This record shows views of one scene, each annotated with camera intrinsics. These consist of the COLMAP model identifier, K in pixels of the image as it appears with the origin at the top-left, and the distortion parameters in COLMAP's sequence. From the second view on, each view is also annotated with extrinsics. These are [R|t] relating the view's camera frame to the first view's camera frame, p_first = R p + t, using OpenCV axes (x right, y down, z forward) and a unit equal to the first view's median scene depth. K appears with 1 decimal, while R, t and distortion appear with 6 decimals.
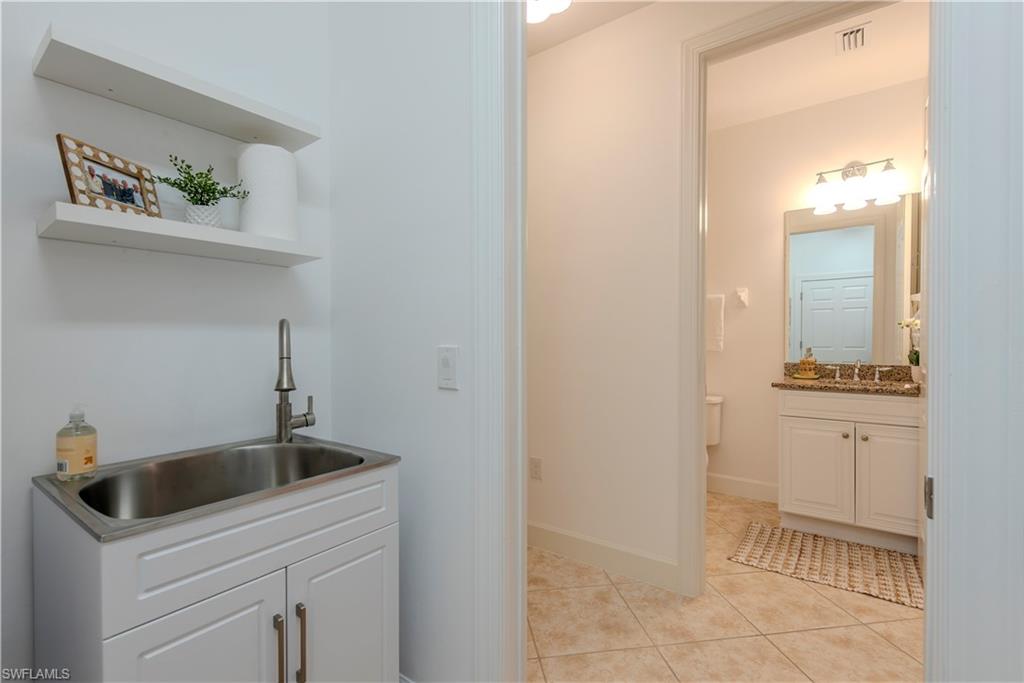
lens RADIAL K [[473.1, 0, 513.7], [0, 473.1, 342.1], [0, 0, 1]] dist [-0.000262, 0.000152]
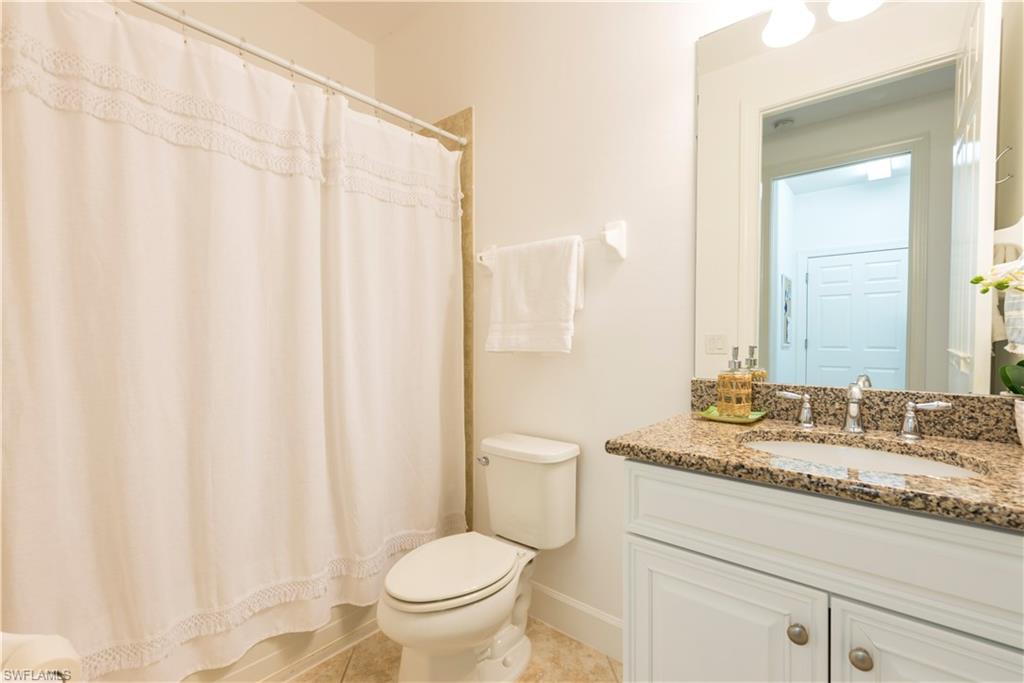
lens RADIAL K [[461.2, 0, 509.6], [0, 461.2, 343.4], [0, 0, 1]] dist [0.000315, -0.000261]
pose [[0.997876, 0.004233, -0.065000, 0.455651], [-0.003849, 0.999974, 0.006021, 0.007938], [0.065024, -0.005758, 0.997867, 0.589867]]
